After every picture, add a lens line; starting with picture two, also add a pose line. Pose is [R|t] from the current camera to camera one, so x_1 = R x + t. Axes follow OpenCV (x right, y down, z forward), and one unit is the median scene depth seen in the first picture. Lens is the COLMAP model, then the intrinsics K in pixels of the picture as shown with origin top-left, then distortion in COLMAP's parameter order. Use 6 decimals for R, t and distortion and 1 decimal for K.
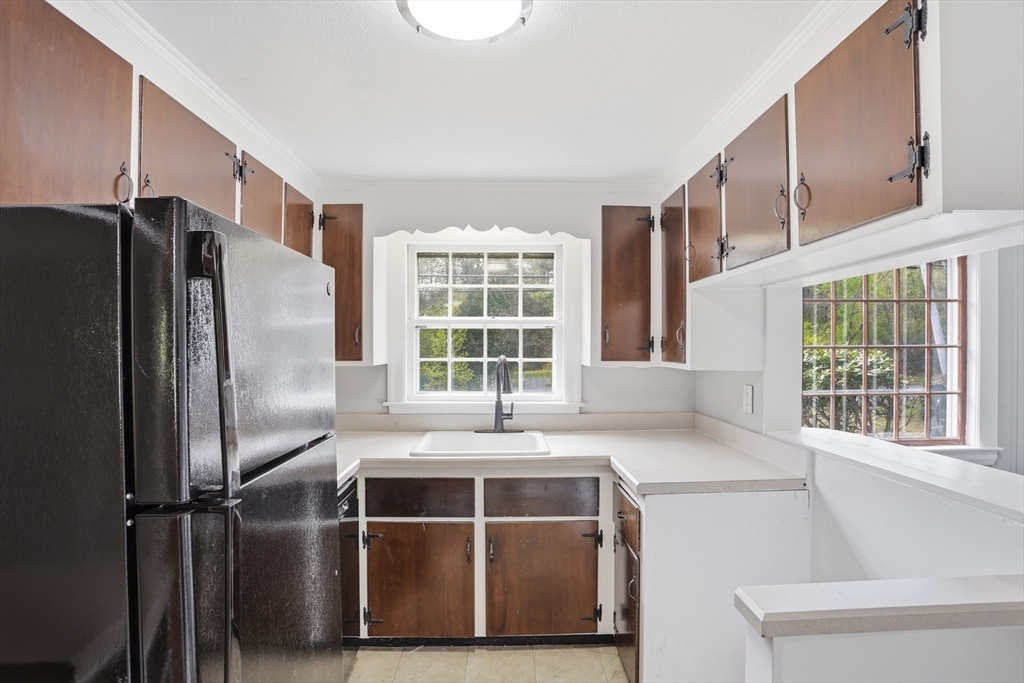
lens RADIAL K [[499.1, 0, 521.5], [0, 499.1, 350.8], [0, 0, 1]] dist [-0.081591, 0.032570]
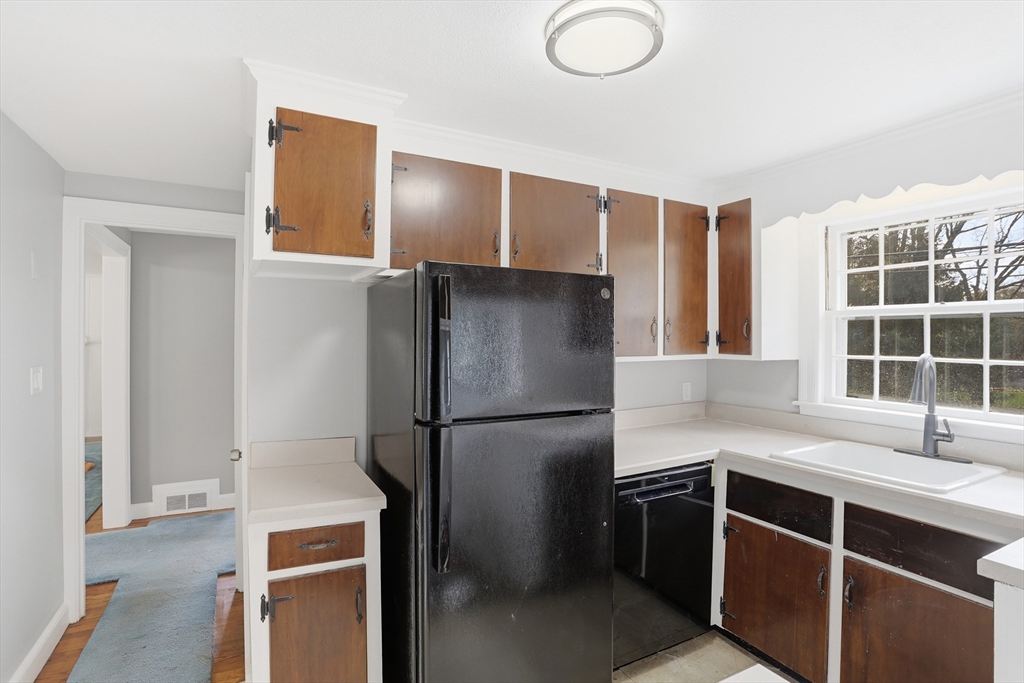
lens RADIAL K [[500.2, 0, 514.6], [0, 500.2, 342.4], [0, 0, 1]] dist [-0.088830, 0.042417]
pose [[0.455441, 0.008468, -0.890226, 0.341423], [-0.013659, 0.999904, 0.002523, -0.001833], [0.890161, 0.011010, 0.455512, 0.127878]]
